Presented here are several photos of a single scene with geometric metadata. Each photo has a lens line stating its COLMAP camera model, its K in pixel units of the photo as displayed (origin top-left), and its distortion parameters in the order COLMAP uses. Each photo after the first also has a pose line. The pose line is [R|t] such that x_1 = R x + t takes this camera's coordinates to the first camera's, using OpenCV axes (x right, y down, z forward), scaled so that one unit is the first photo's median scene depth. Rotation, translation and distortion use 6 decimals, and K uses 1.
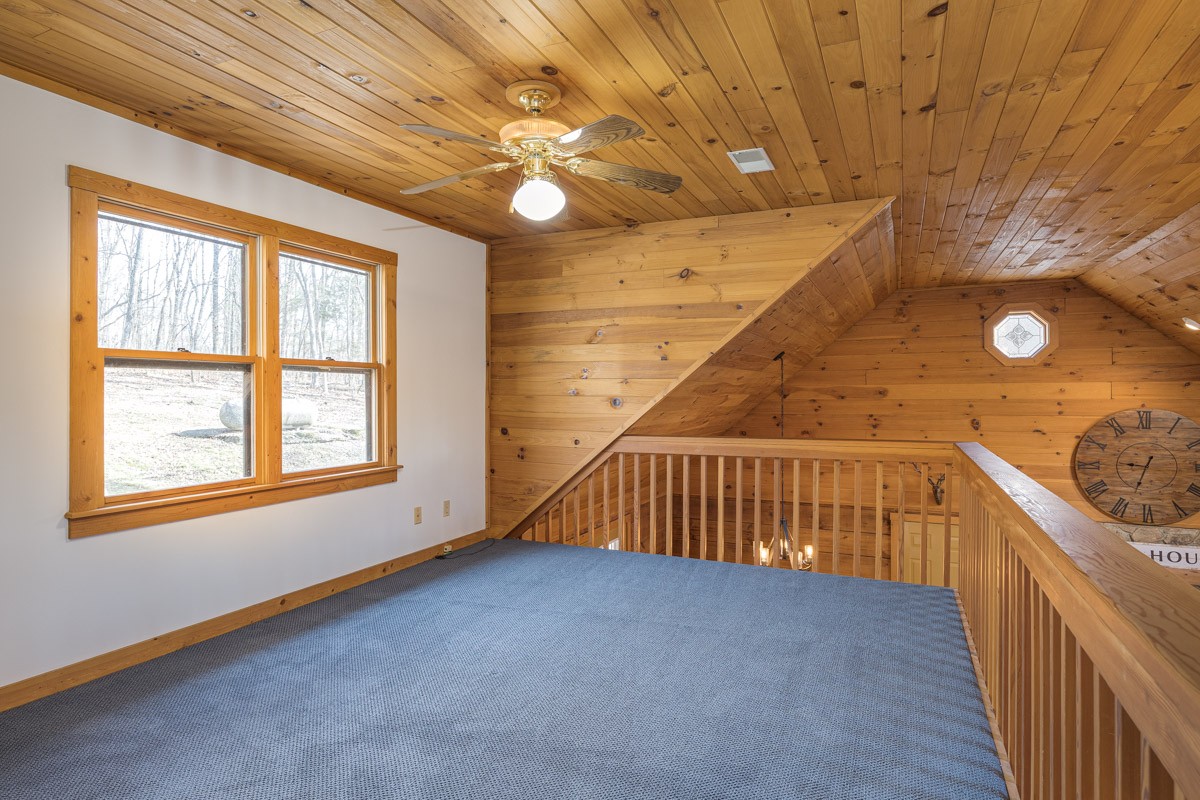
lens RADIAL K [[636.4, 0, 600.0], [0, 636.4, 400.0], [0, 0, 1]] dist [-0.000494, 0.000169]
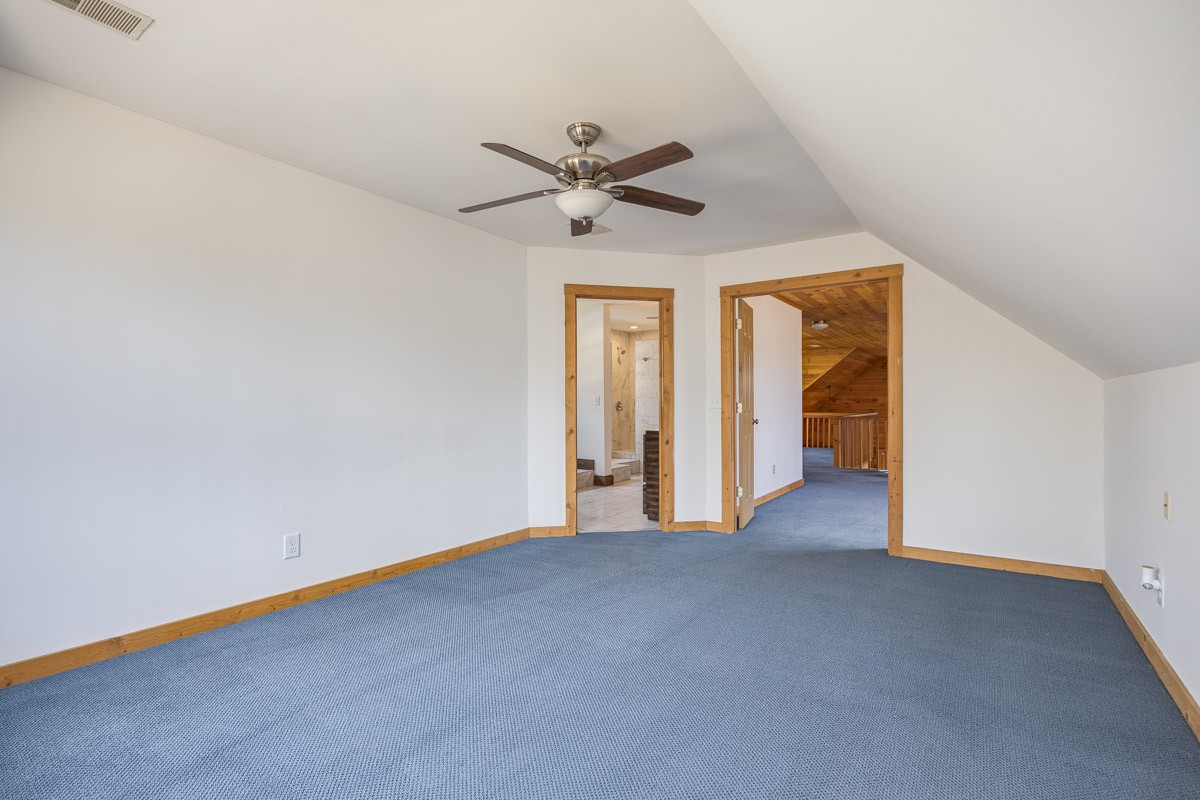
lens RADIAL K [[560.5, 0, 604.4], [0, 560.5, 410.2], [0, 0, 1]] dist [-0.009953, -0.000383]
pose [[0.988569, 0.002832, -0.150746, -0.278761], [-0.001636, 0.999966, 0.008056, 0.012722], [0.150763, -0.007717, 0.988540, -1.368625]]
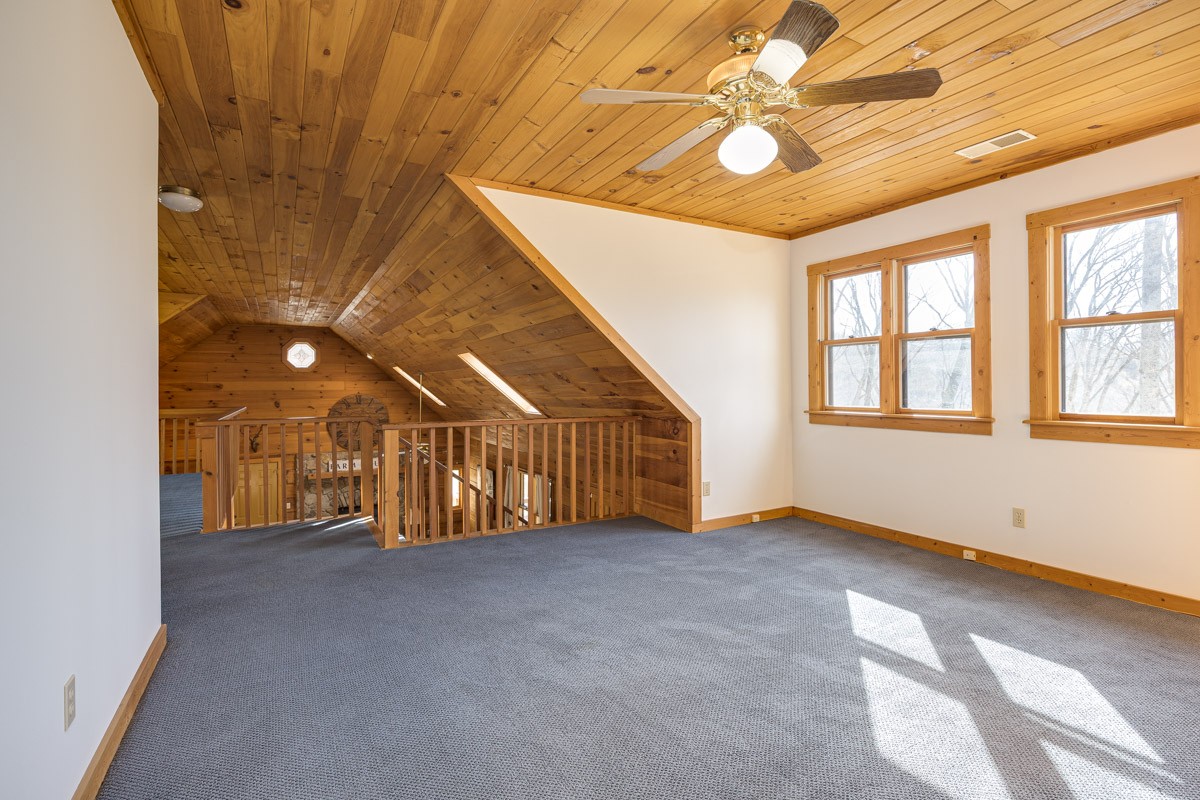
lens RADIAL K [[578.0, 0, 611.5], [0, 578.0, 385.3], [0, 0, 1]] dist [0.000170, 0.000338]
pose [[0.570947, 0.002147, 0.820984, -0.200502], [0.009534, 0.999912, -0.009245, 0.008964], [-0.820931, 0.013105, 0.570876, -0.688463]]
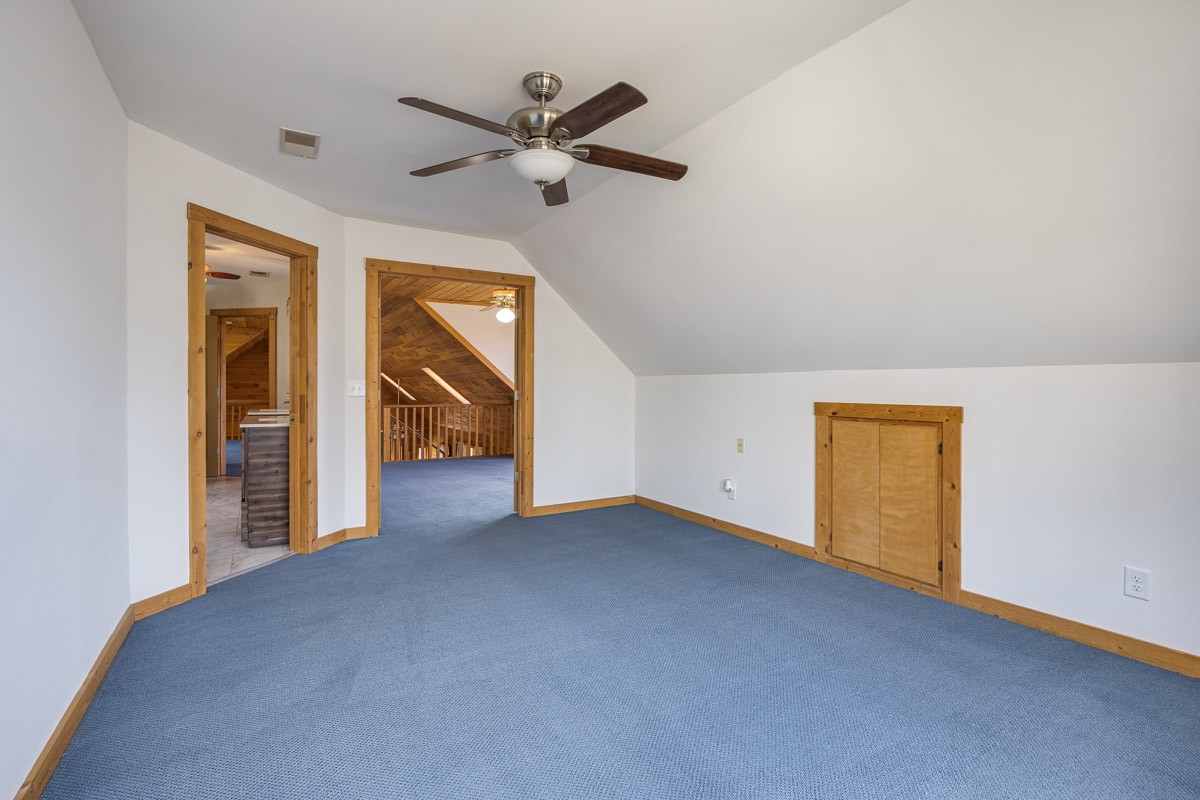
lens RADIAL K [[557.8, 0, 598.1], [0, 557.8, 393.8], [0, 0, 1]] dist [-0.002394, 0.000187]
pose [[0.547037, -0.004144, 0.837098, -0.602736], [0.000031, 0.999988, 0.004929, 0.010237], [-0.837108, -0.002670, 0.547031, -1.208649]]
